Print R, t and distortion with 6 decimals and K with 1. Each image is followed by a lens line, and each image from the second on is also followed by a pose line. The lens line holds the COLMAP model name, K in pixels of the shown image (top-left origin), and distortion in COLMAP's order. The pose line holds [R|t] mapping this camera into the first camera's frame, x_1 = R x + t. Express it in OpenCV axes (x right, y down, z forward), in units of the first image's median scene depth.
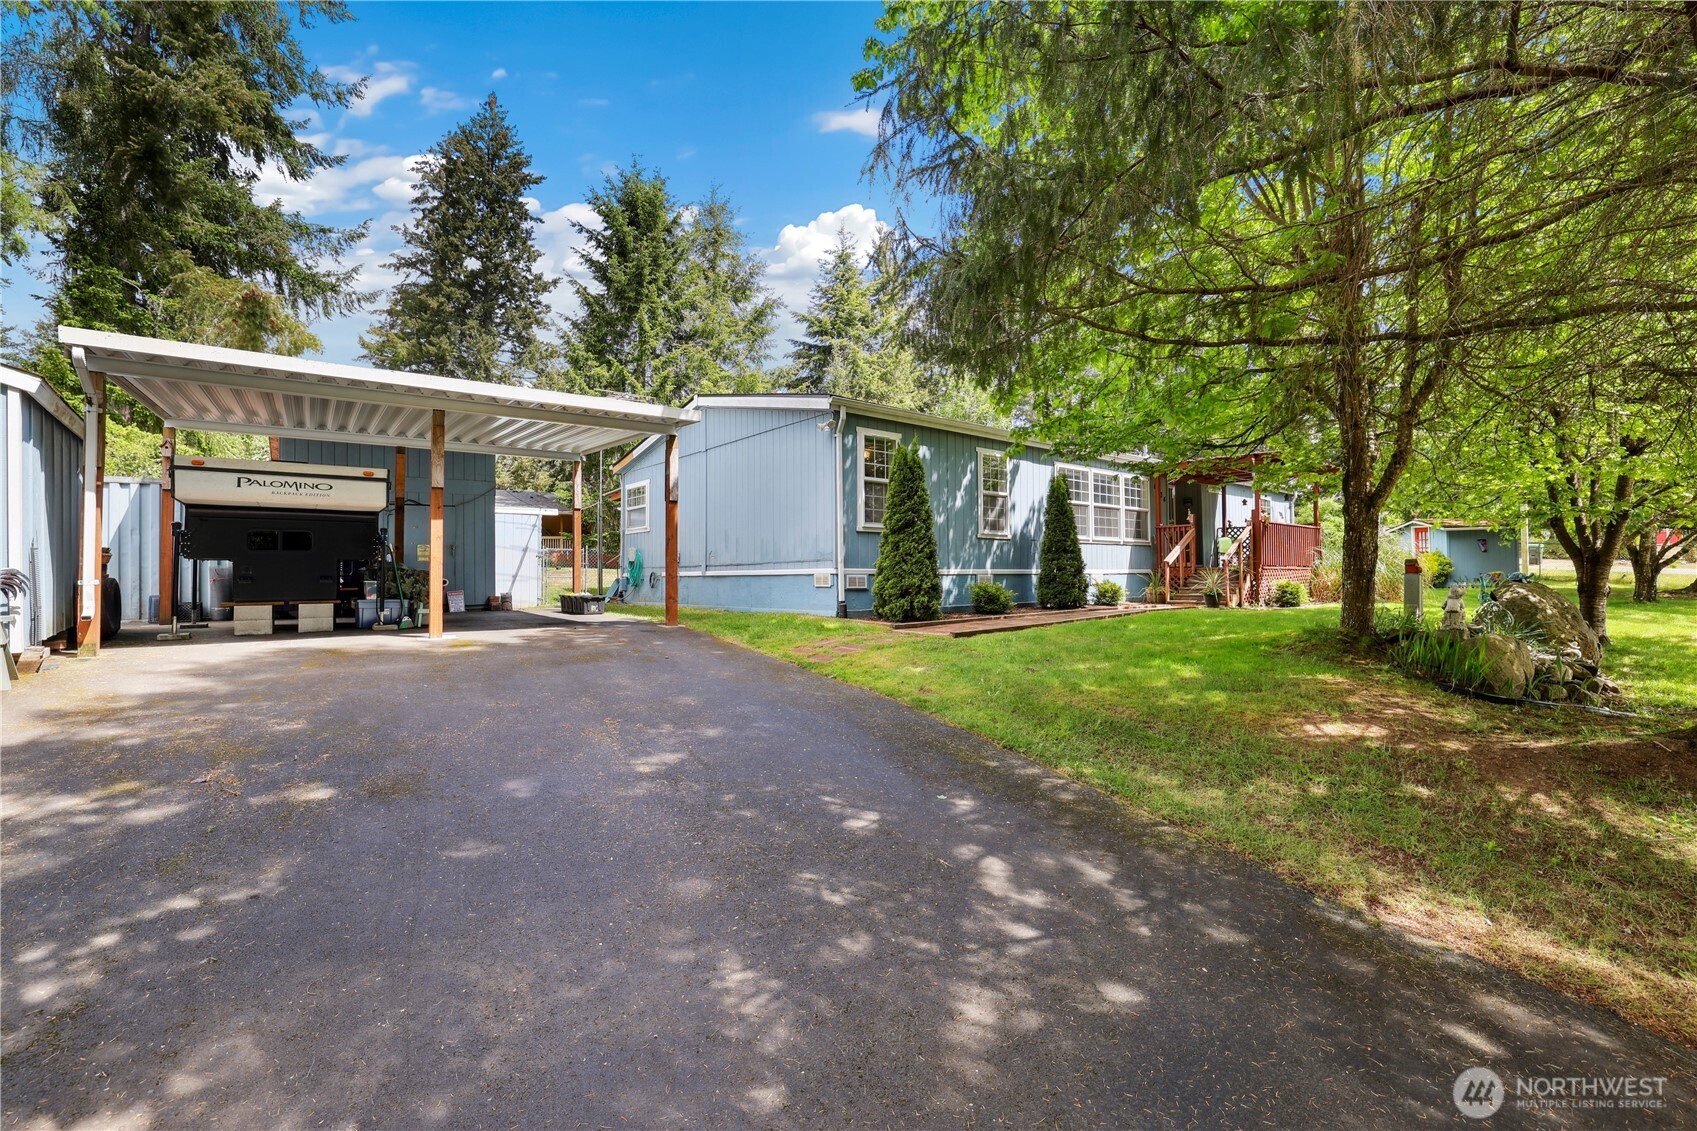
lens RADIAL K [[728.7, 0, 848.5], [0, 728.7, 565.5], [0, 0, 1]] dist [-0.049750, 0.015127]
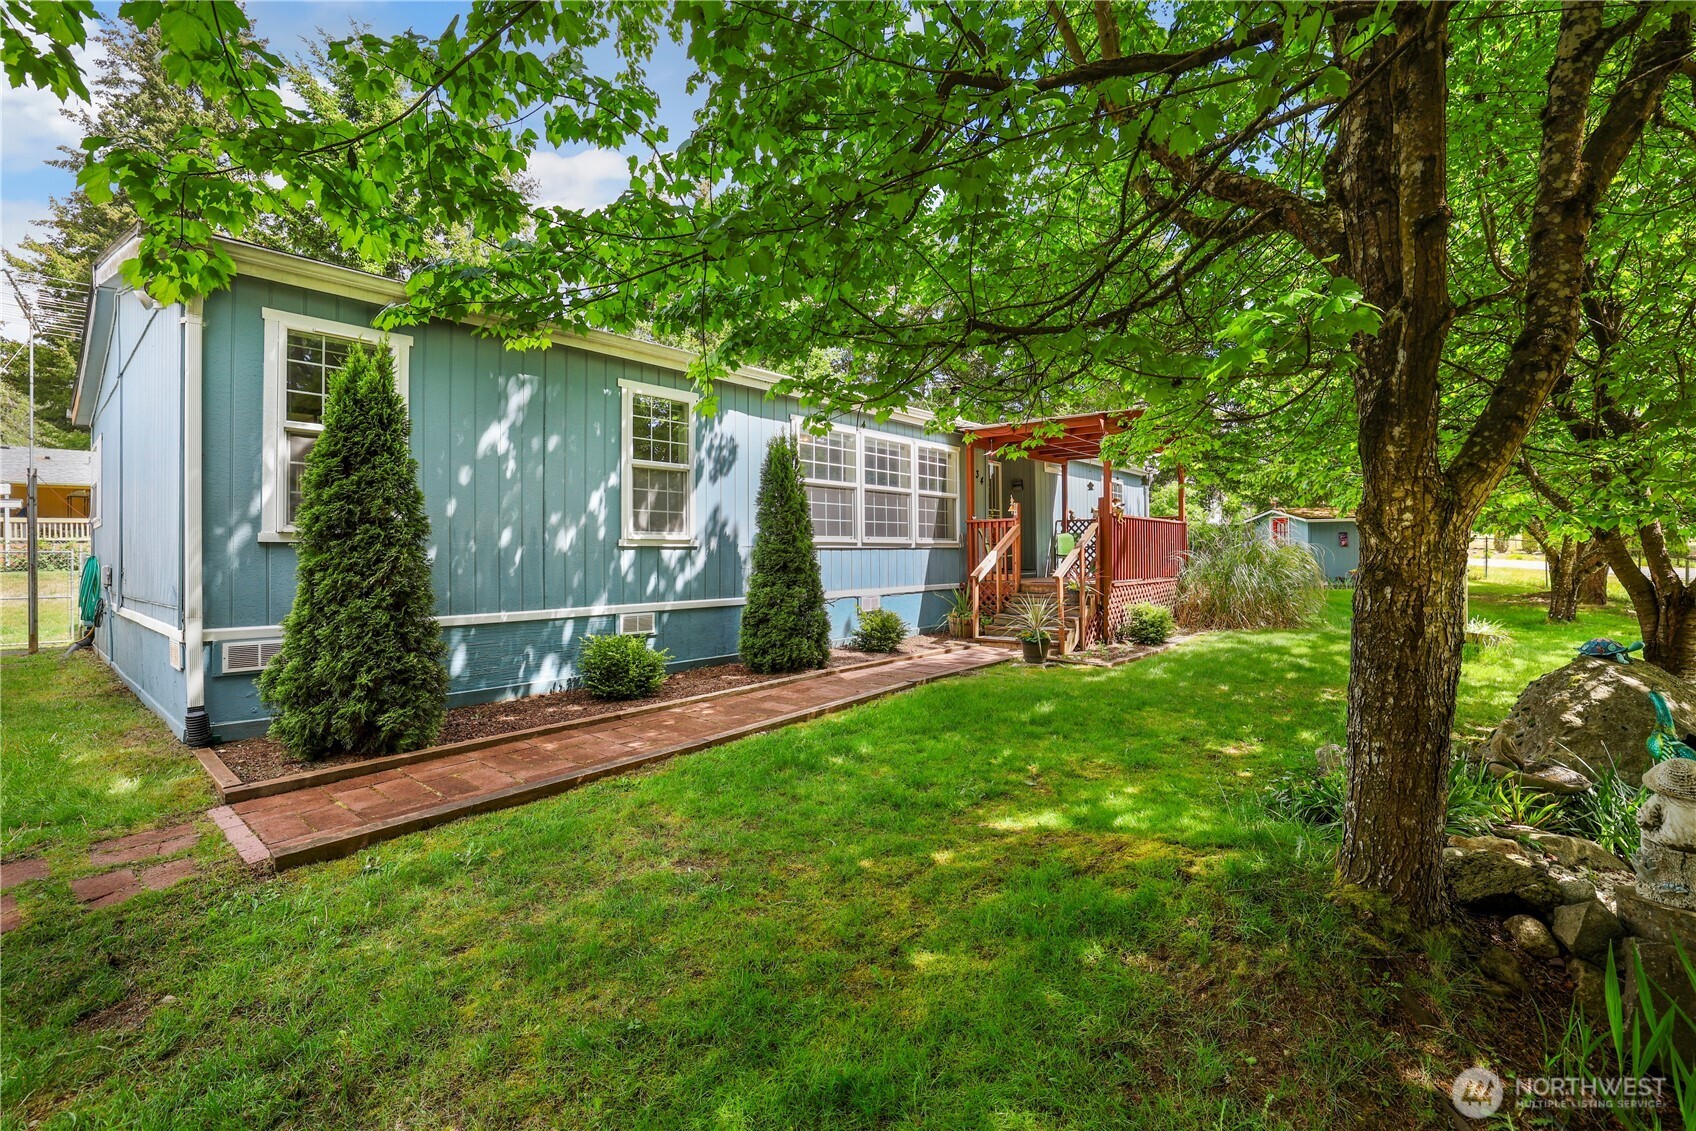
lens RADIAL K [[728.3, 0, 848.0], [0, 728.3, 565.5], [0, 0, 1]] dist [-0.049750, 0.015127]
pose [[0.984451, -0.004832, 0.175594, 0.202463], [-0.000041, 0.999615, 0.027738, -0.031705], [-0.175660, -0.027314, 0.984072, 0.357415]]
